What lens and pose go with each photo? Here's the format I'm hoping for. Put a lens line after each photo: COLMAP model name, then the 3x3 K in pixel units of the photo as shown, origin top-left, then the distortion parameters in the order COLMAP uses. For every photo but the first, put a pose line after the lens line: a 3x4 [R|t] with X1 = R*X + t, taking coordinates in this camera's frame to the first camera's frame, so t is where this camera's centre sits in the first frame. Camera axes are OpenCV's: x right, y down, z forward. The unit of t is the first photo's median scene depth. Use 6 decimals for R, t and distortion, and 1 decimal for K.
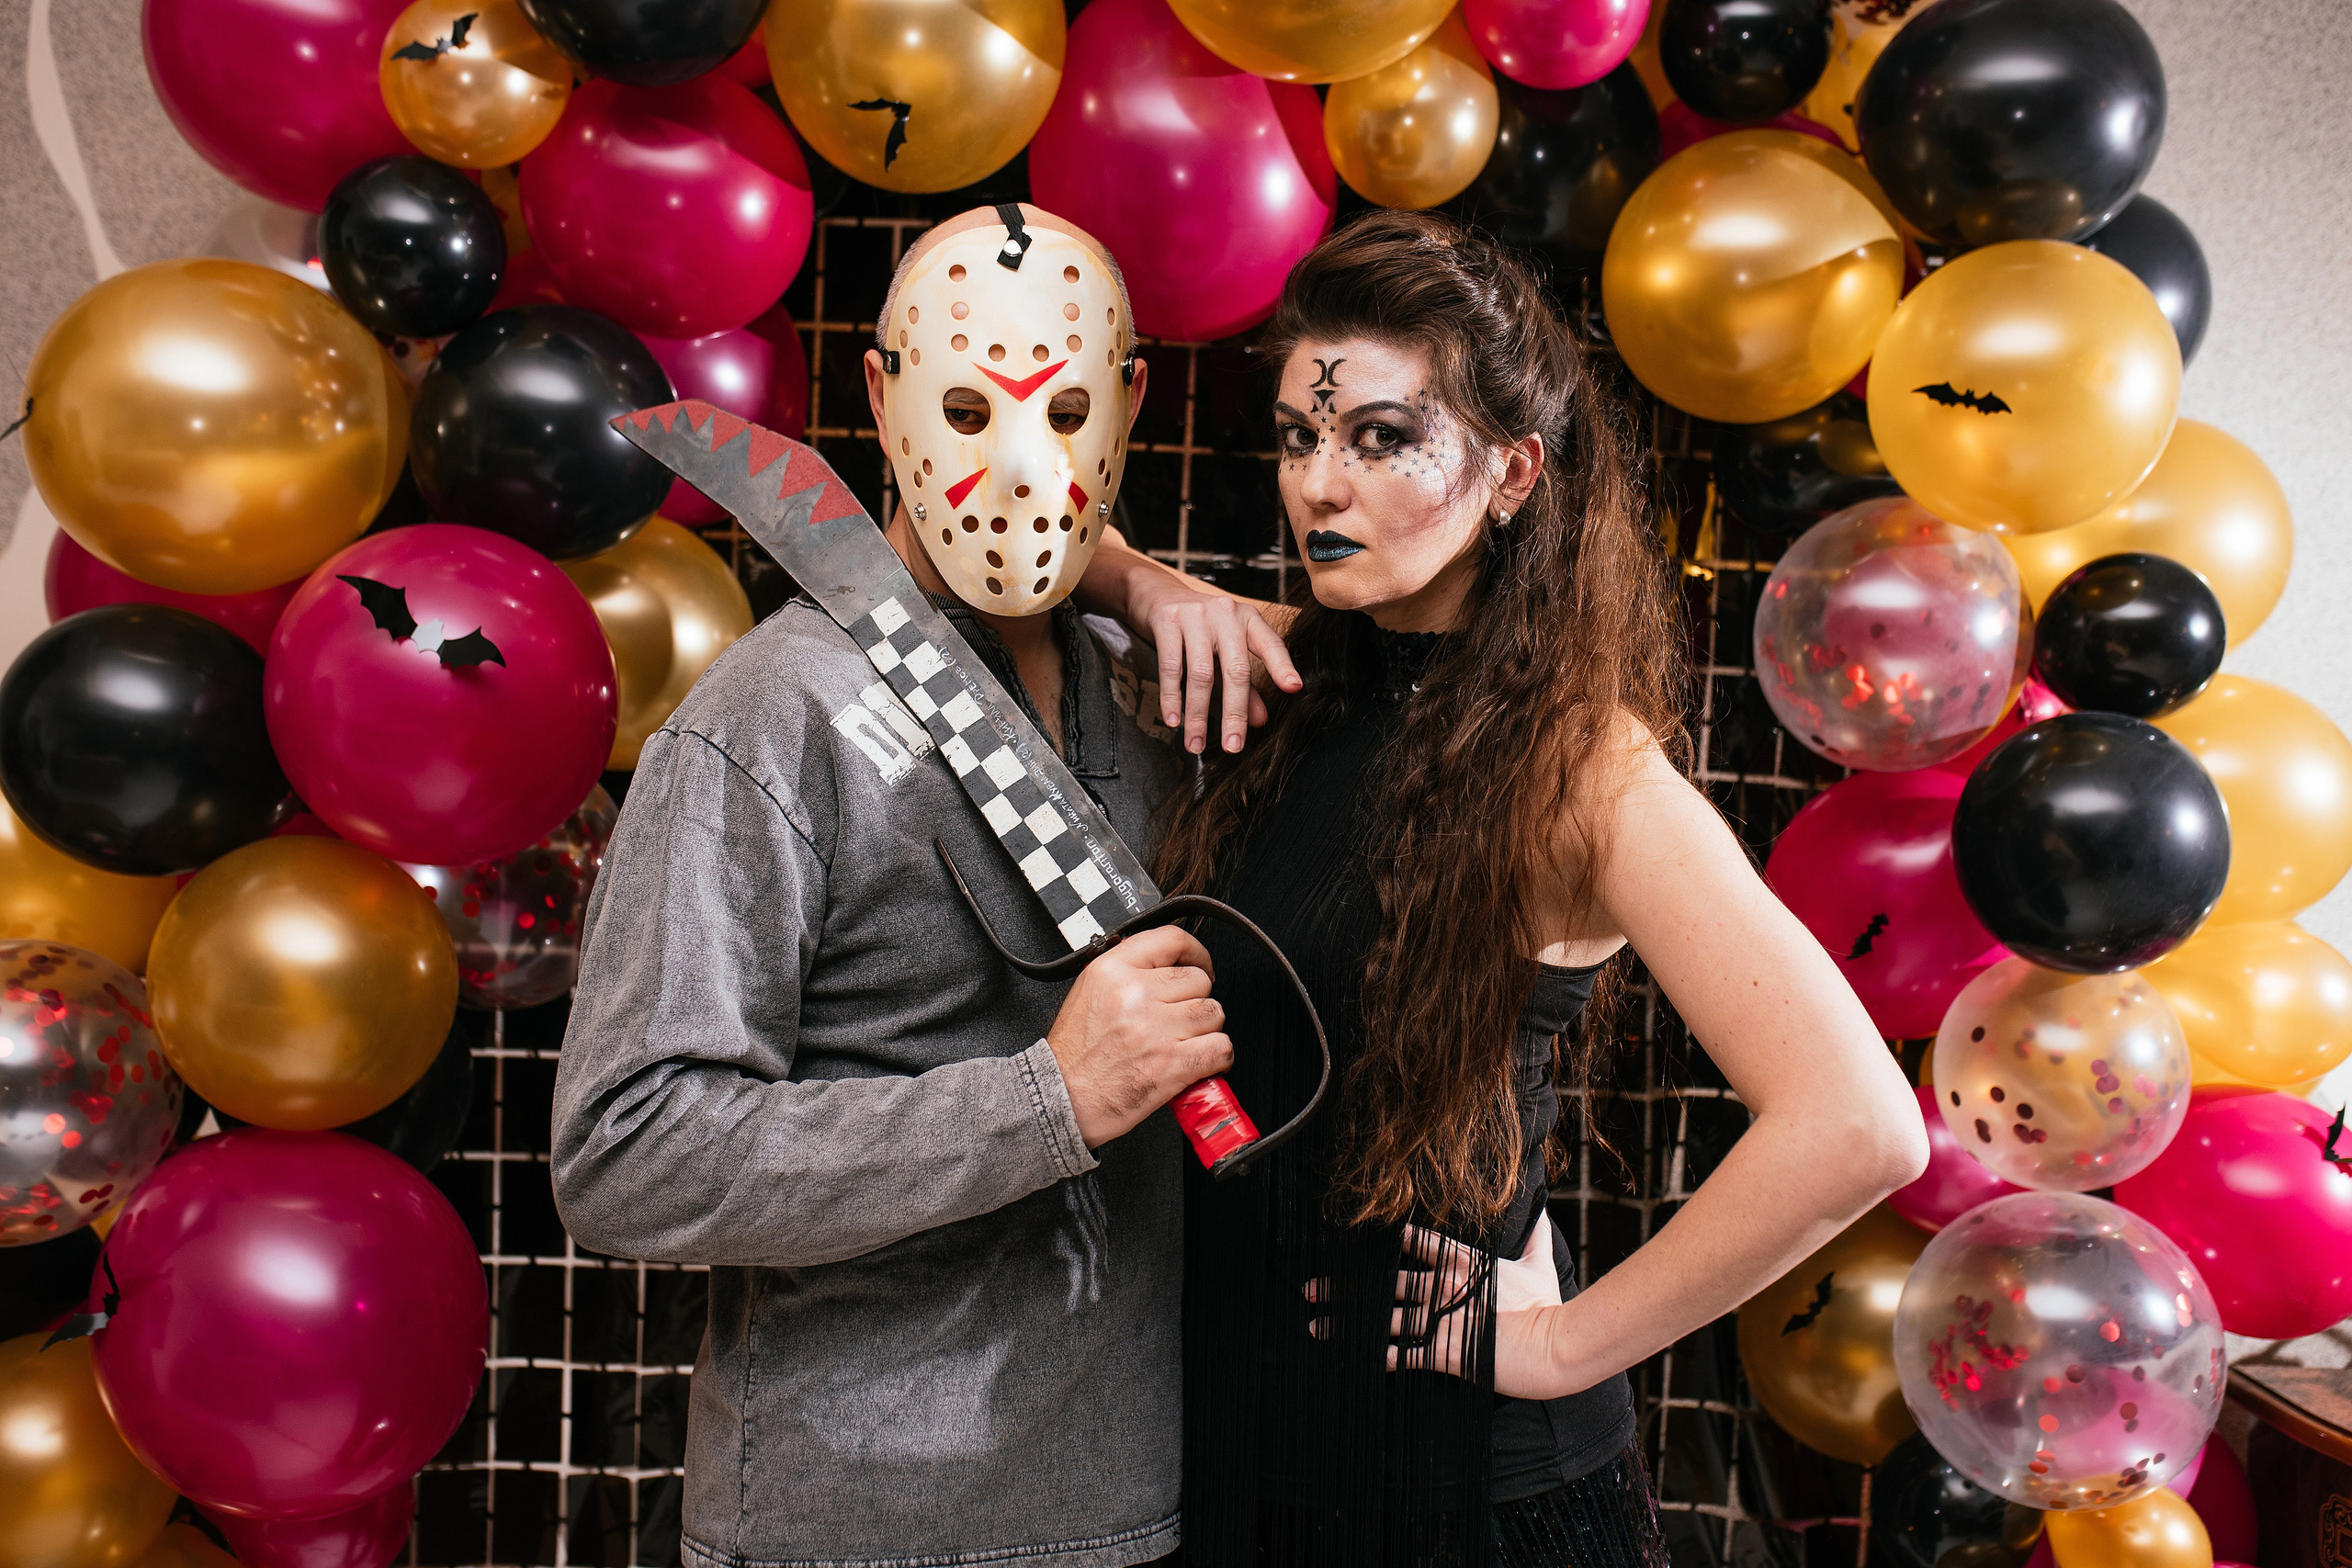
lens RADIAL K [[2247.2, 0, 1183.4], [0, 2247.2, 767.6], [0, 0, 1]] dist [-0.060632, 0.080720]
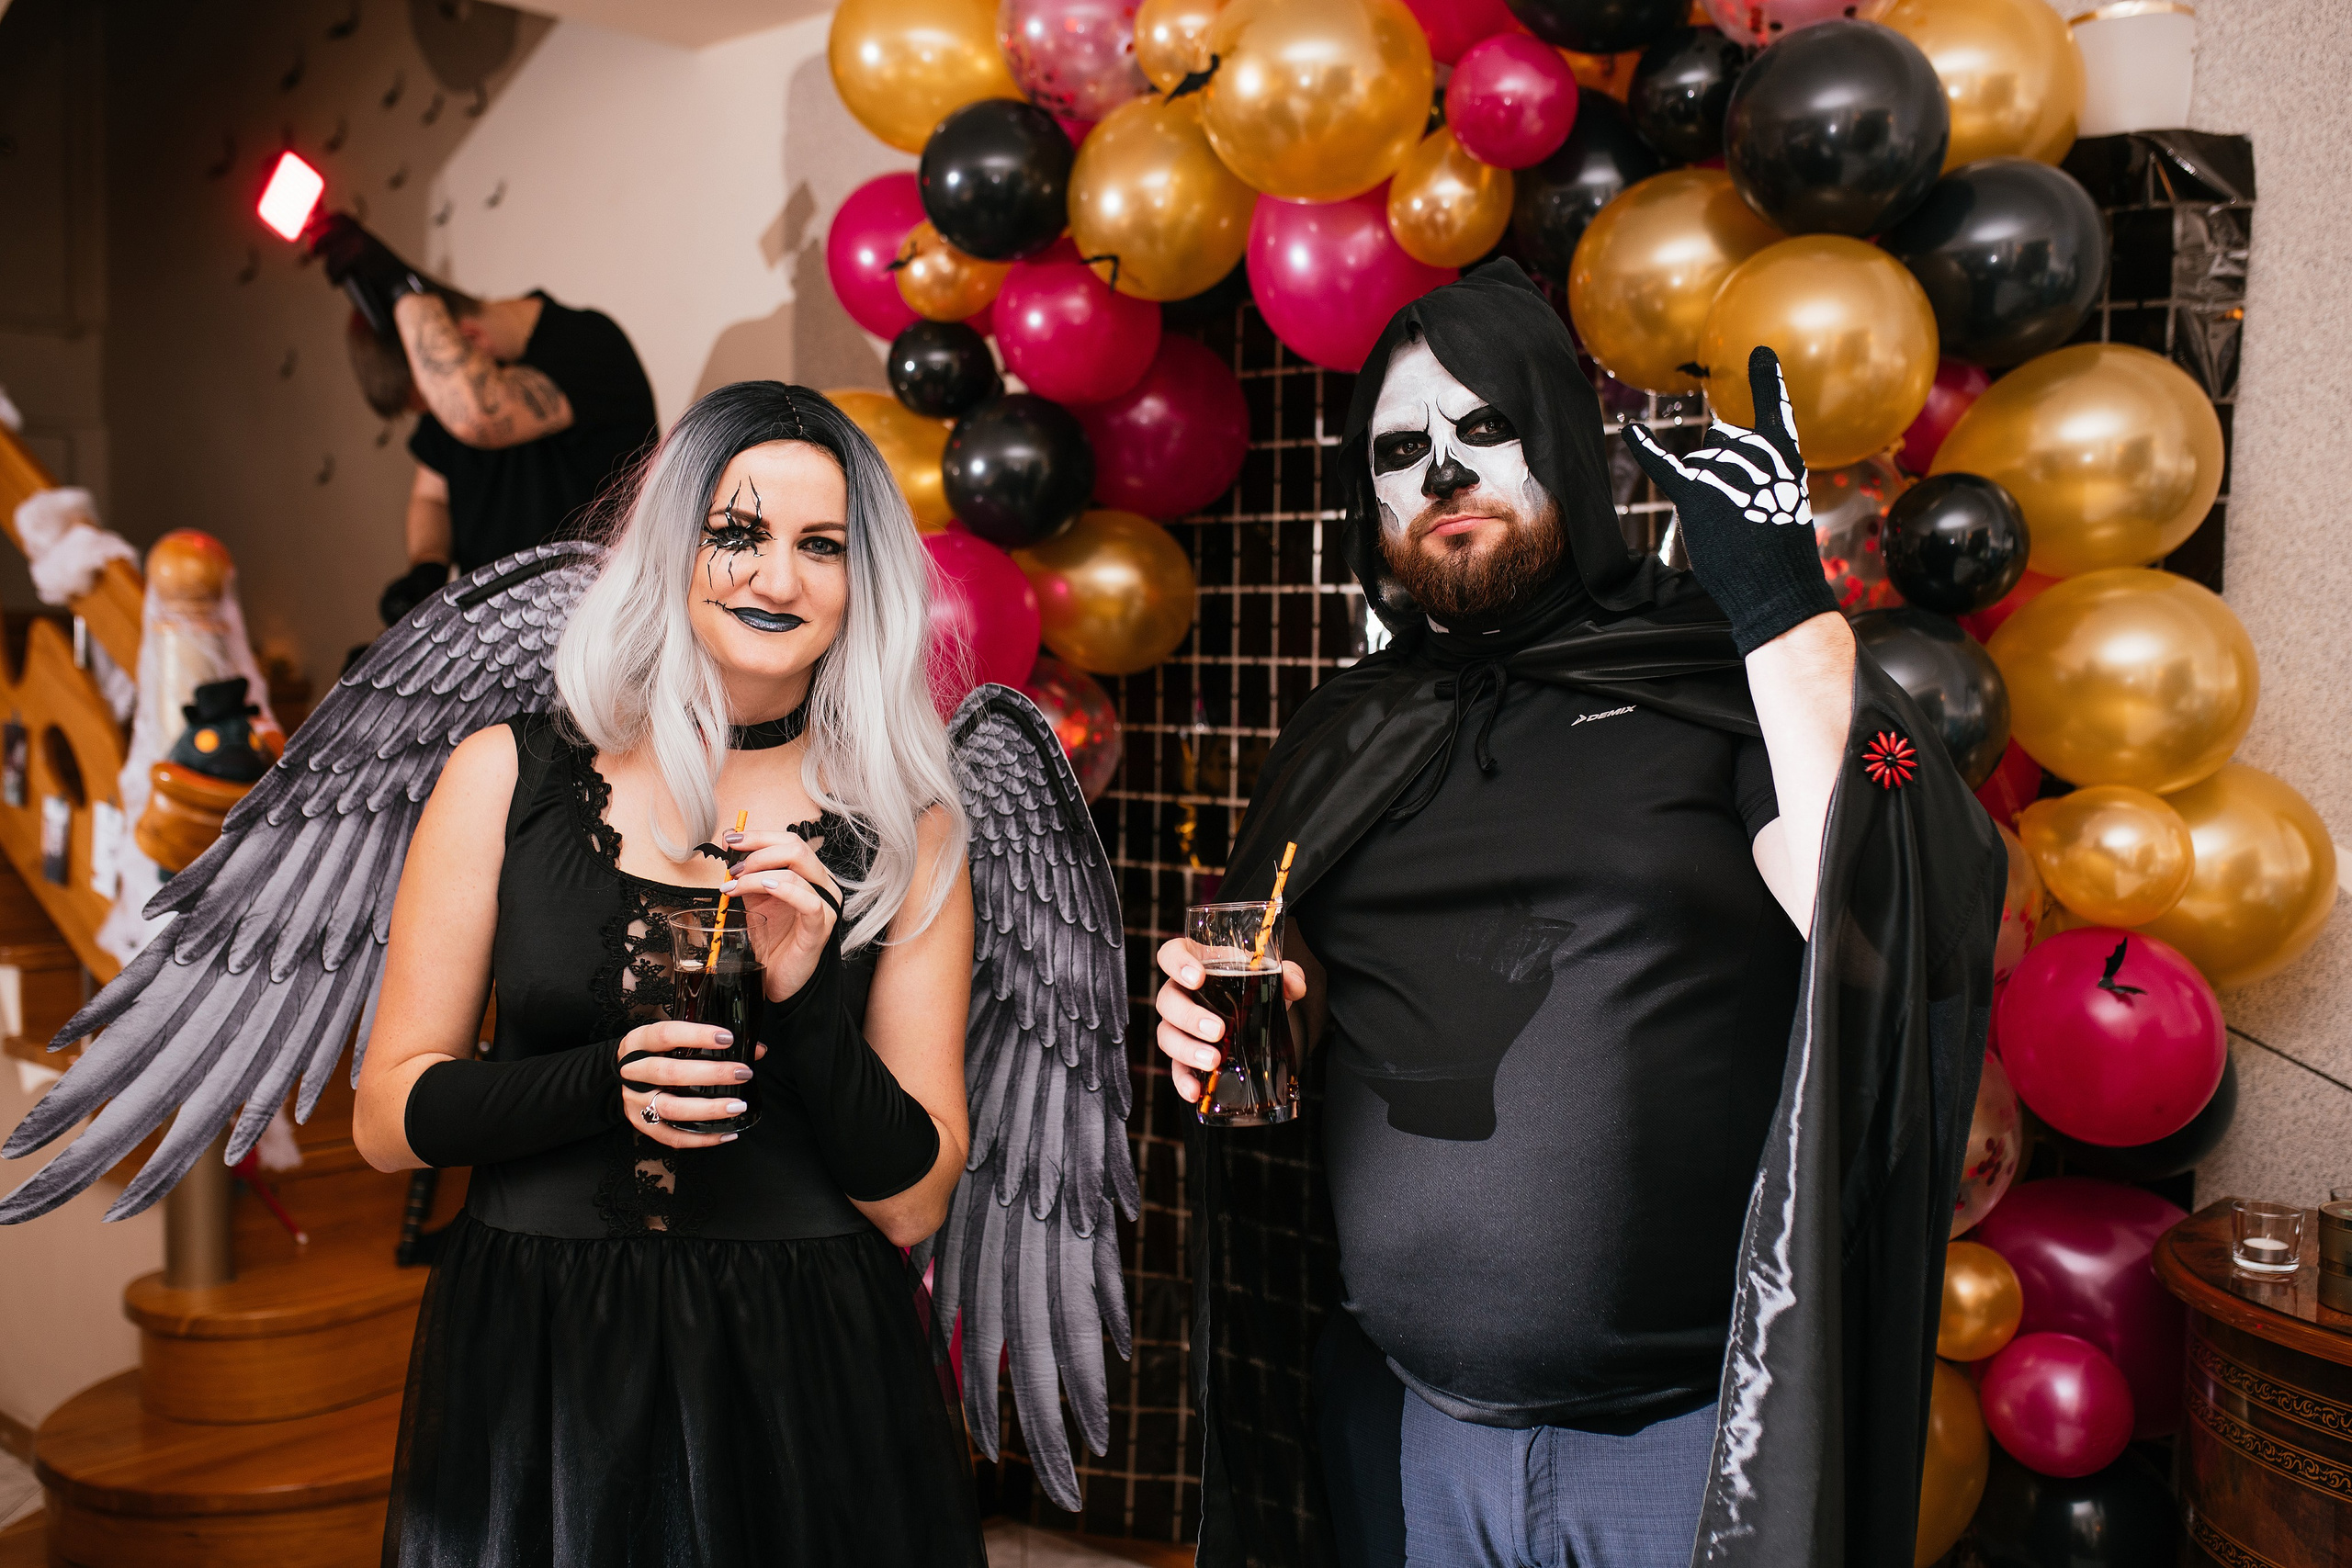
lens RADIAL K [[2247.2, 0, 1183.4], [0, 2247.2, 767.6], [0, 0, 1]] dist [-0.060632, 0.080720]
pose [[0.758979, 0.011973, -0.651005, 0.882634], [-0.000006, 0.999831, 0.018381, 0.040005], [0.651115, -0.013947, 0.758851, -0.183955]]
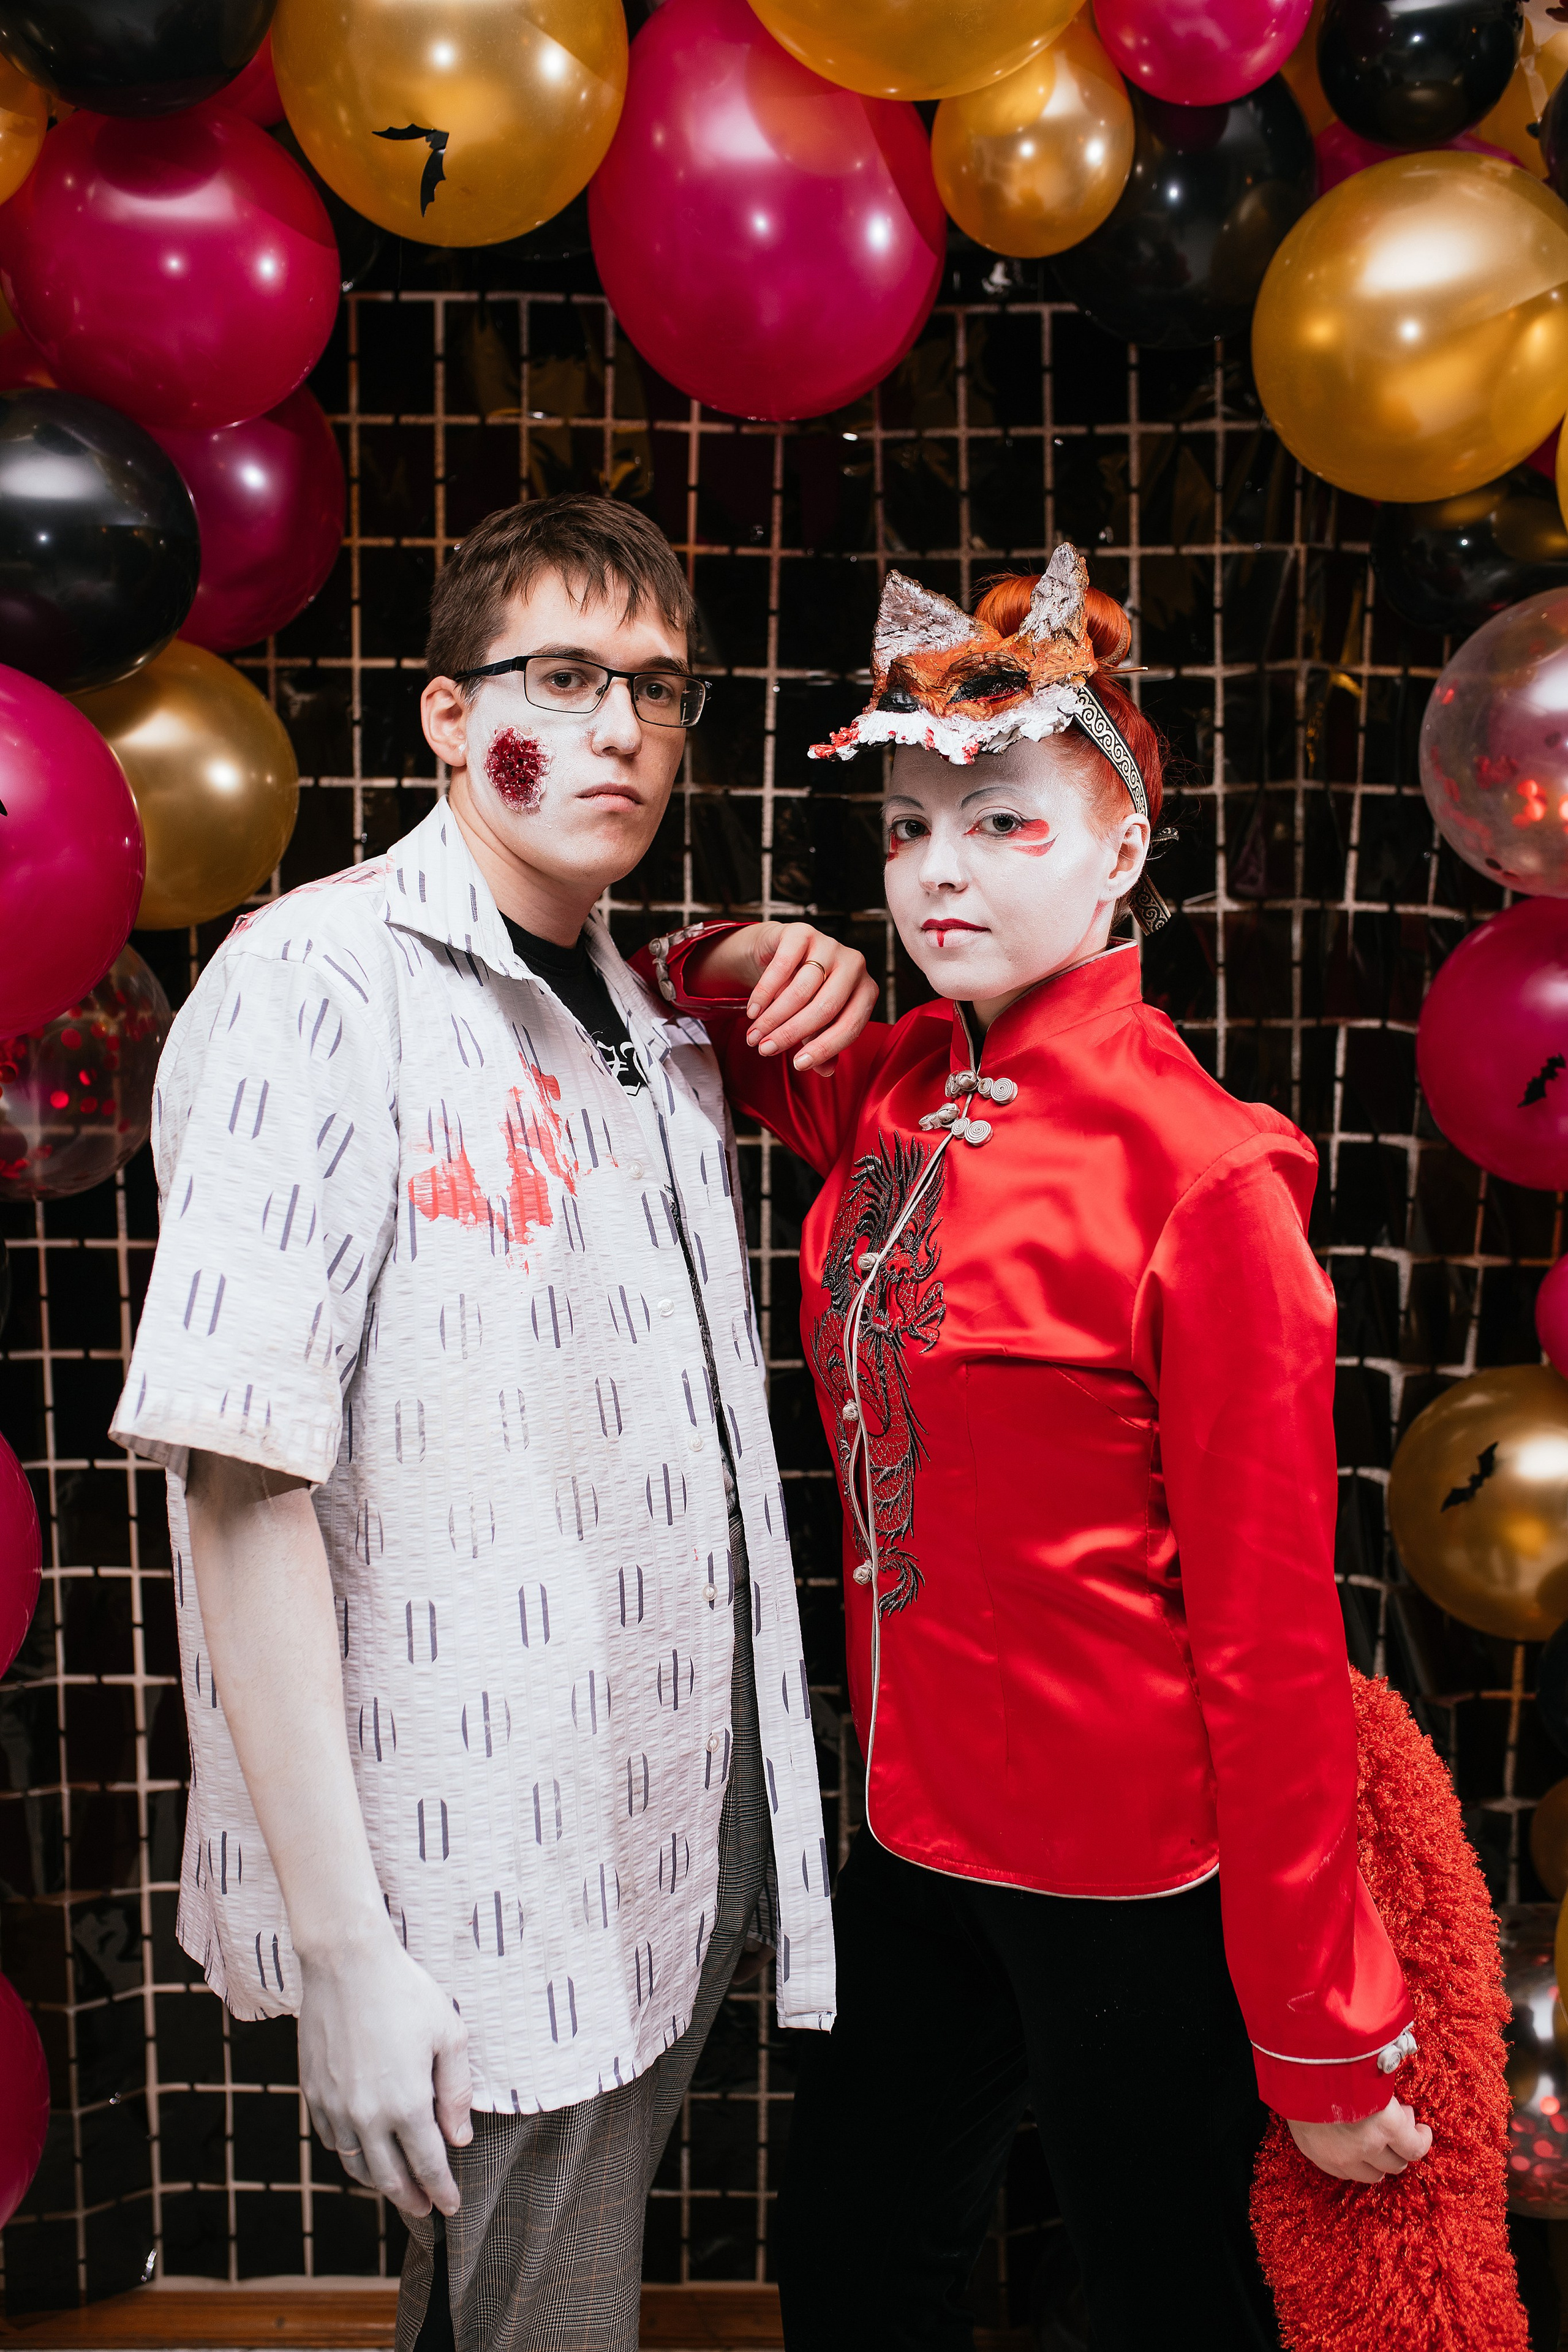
lens RADIAL K [[2247.4, 0, 793.2], [0, 2247.4, 1180.9], [0, 0, 1]] dist [-0.060632, 0.080720]
pose [[0.999529, -0.026379, 0.015703, -0.013752], [0.024306, 0.992464, 0.120100, -0.000637], [-0.018753, -0.119662, 0.992638, 0.103363]]
